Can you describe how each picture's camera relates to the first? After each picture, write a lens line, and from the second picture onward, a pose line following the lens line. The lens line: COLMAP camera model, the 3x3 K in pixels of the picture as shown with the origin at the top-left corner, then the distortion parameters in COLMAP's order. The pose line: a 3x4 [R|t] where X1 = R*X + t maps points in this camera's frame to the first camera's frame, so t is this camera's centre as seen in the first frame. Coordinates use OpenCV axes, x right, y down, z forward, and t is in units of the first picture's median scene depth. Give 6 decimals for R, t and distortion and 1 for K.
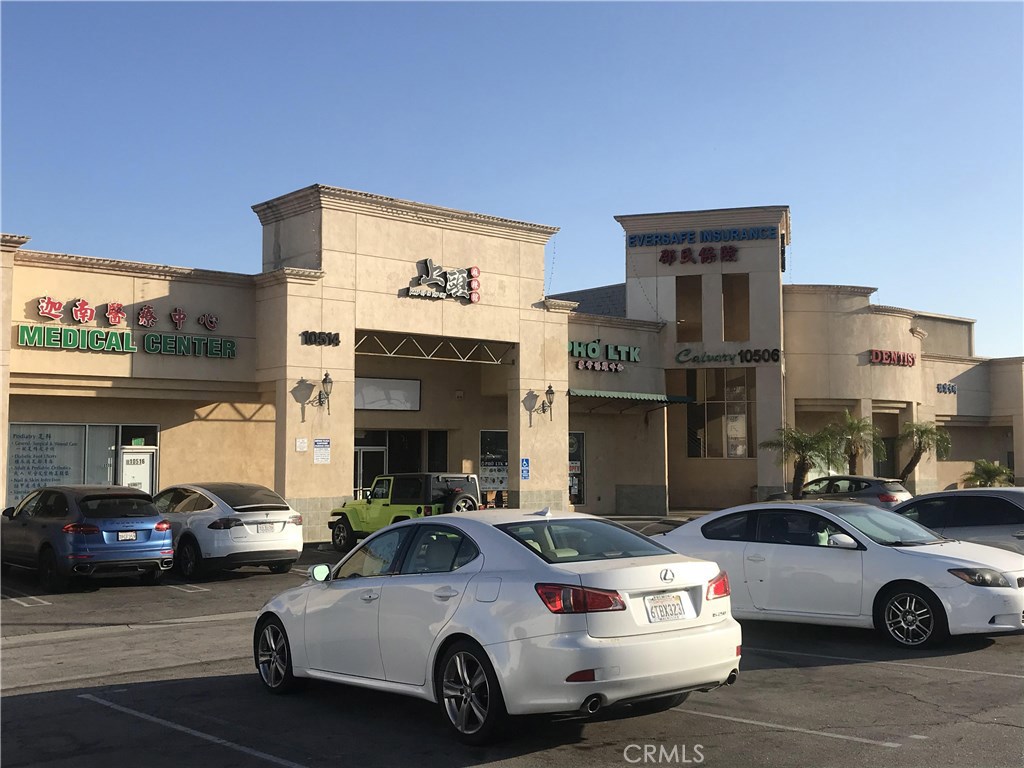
lens RADIAL K [[1128.8, 0, 513.2], [0, 1128.8, 383.3], [0, 0, 1]] dist [0.007783, 0.000000]
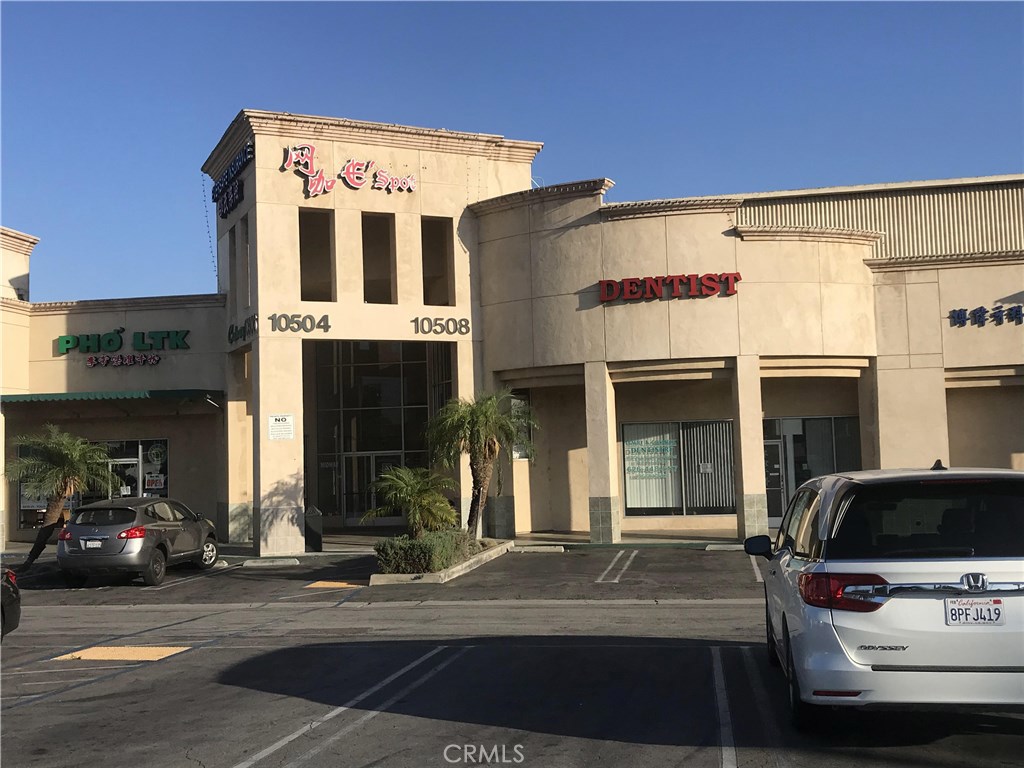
lens RADIAL K [[1128.8, 0, 512.2], [0, 1128.8, 385.9], [0, 0, 1]] dist [0.007783, 0.000000]
pose [[0.648315, -0.071916, -0.757968, 0.746176], [0.079110, 0.996503, -0.026883, 0.039691], [0.757251, -0.042534, 0.651737, 0.562954]]
